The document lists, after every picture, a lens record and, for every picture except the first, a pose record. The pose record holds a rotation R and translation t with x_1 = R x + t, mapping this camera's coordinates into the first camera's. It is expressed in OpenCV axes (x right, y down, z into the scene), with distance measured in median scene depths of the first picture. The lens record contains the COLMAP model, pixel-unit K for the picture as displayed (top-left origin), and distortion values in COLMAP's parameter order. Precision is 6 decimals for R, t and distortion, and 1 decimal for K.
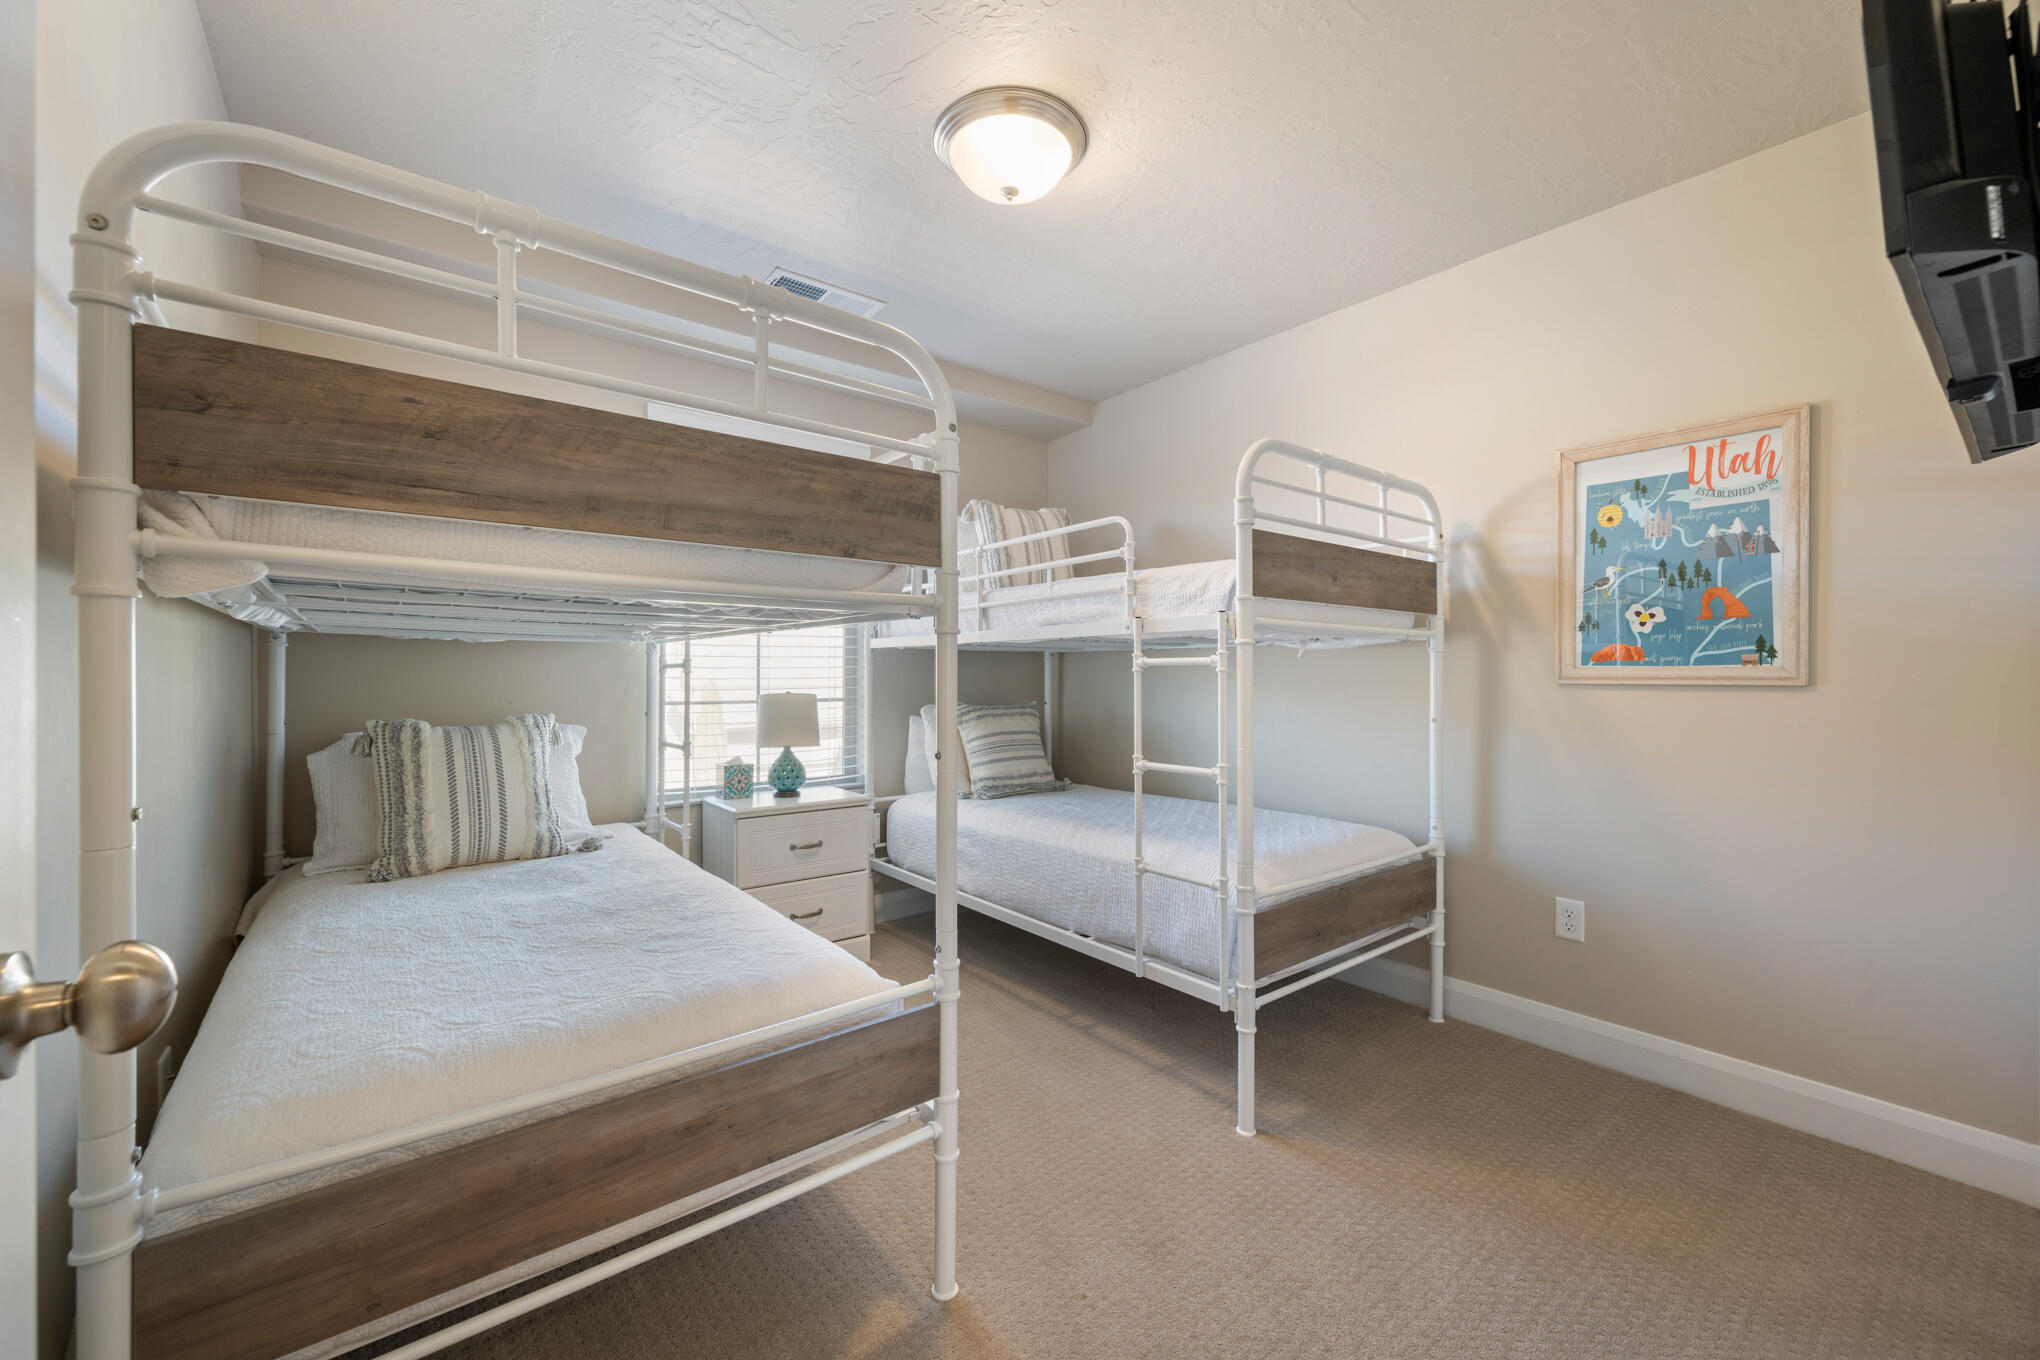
lens RADIAL K [[809.9, 0, 1023.9], [0, 809.9, 688.8], [0, 0, 1]] dist [-0.002279, 0.000544]
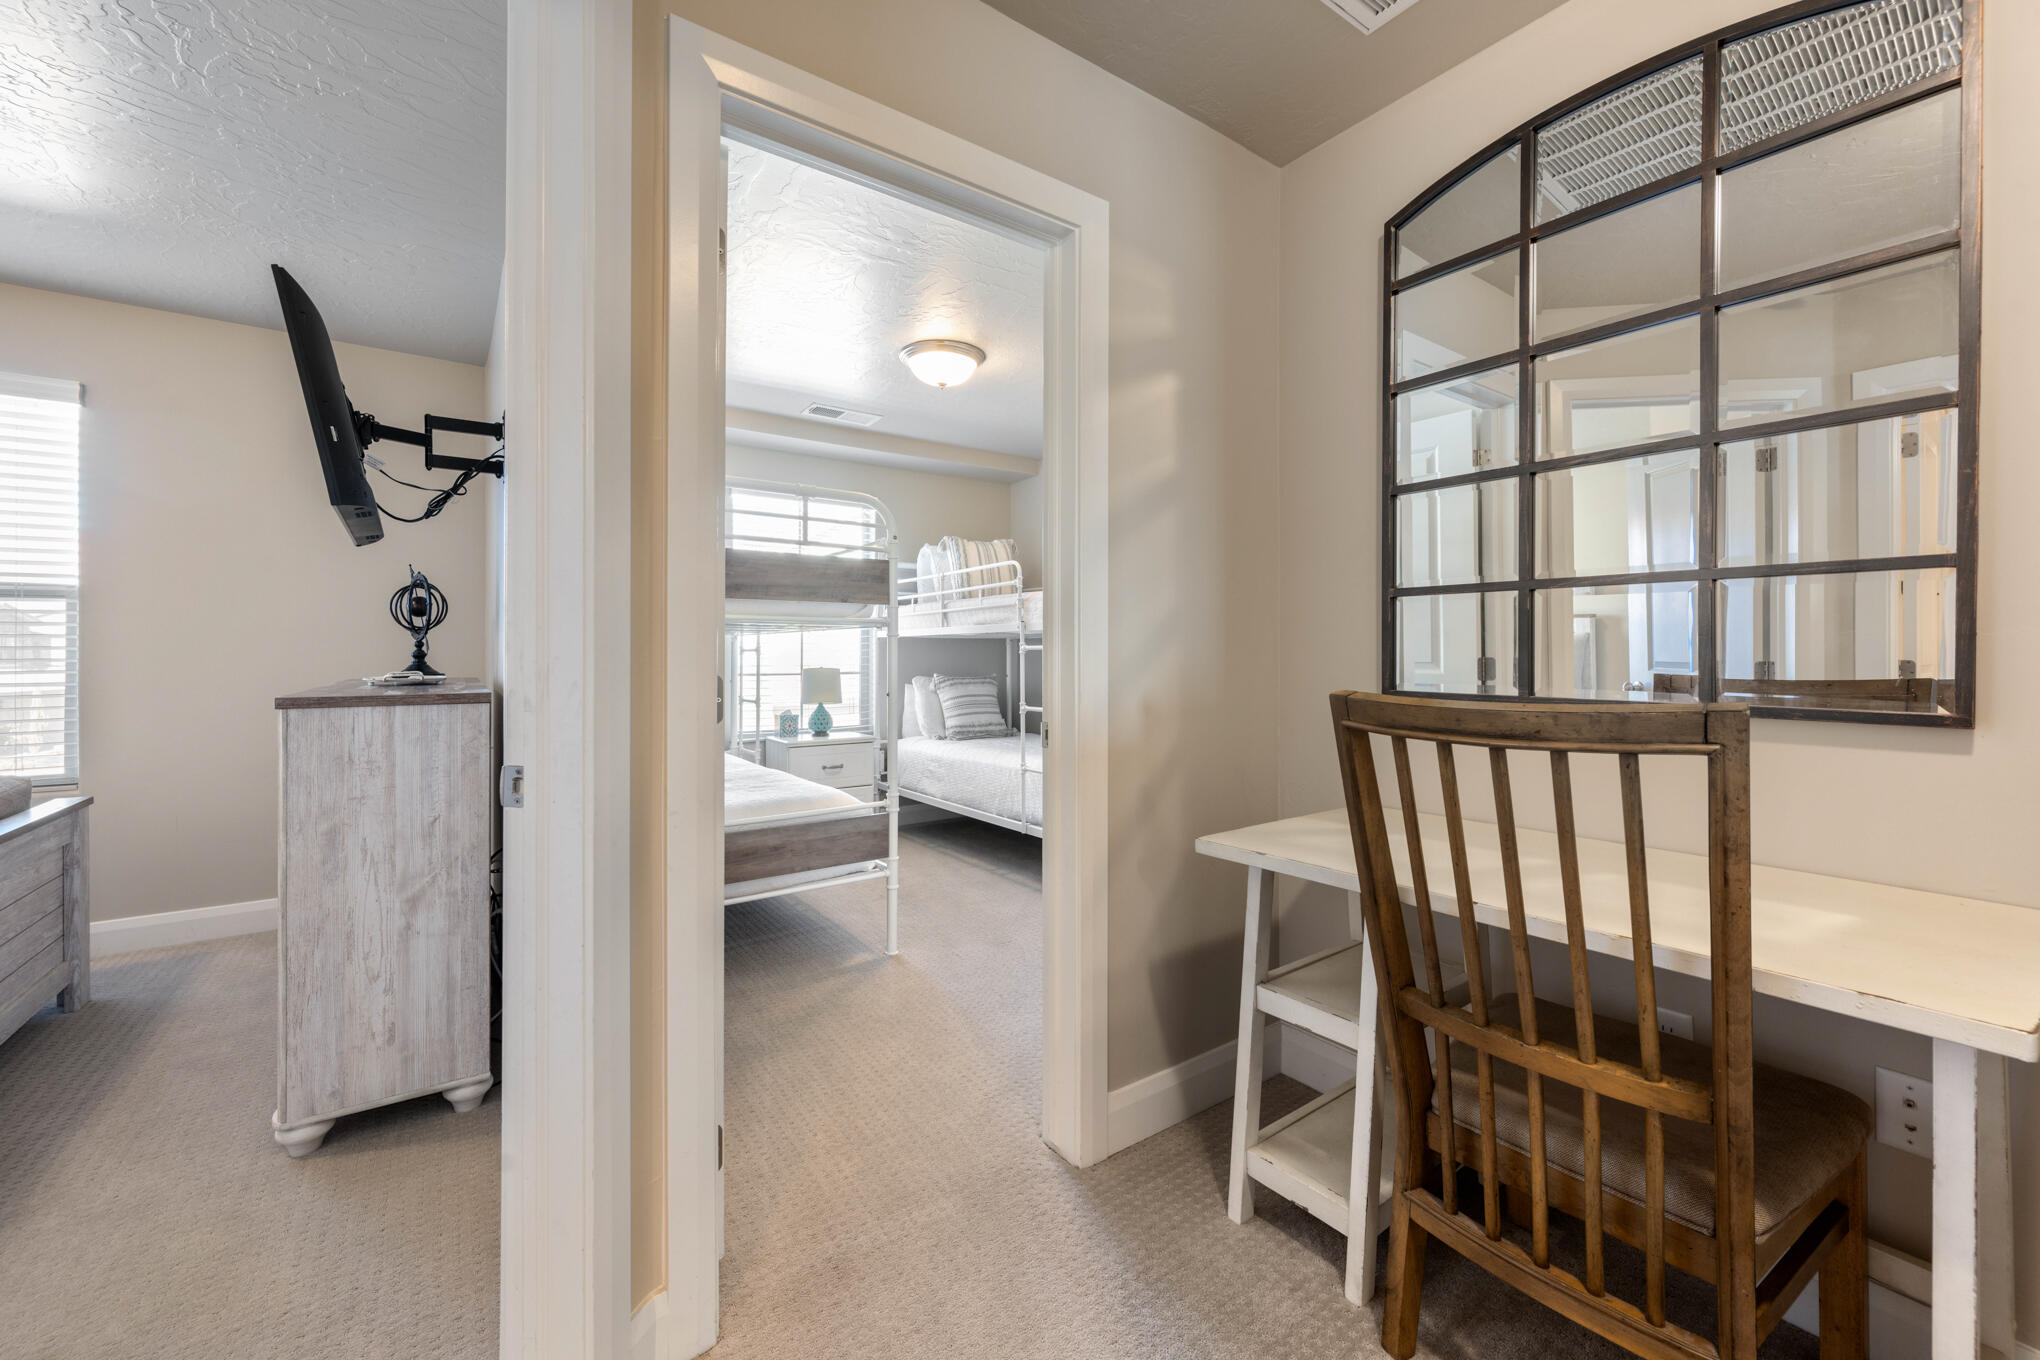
lens RADIAL K [[809.9, 0, 1019.3], [0, 809.9, 658.1], [0, 0, 1]] dist [-0.002279, 0.000544]
pose [[0.998678, -0.003411, -0.051286, 0.165391], [0.002786, 0.999921, -0.012241, 0.006984], [0.051324, 0.012082, 0.998609, -0.521797]]
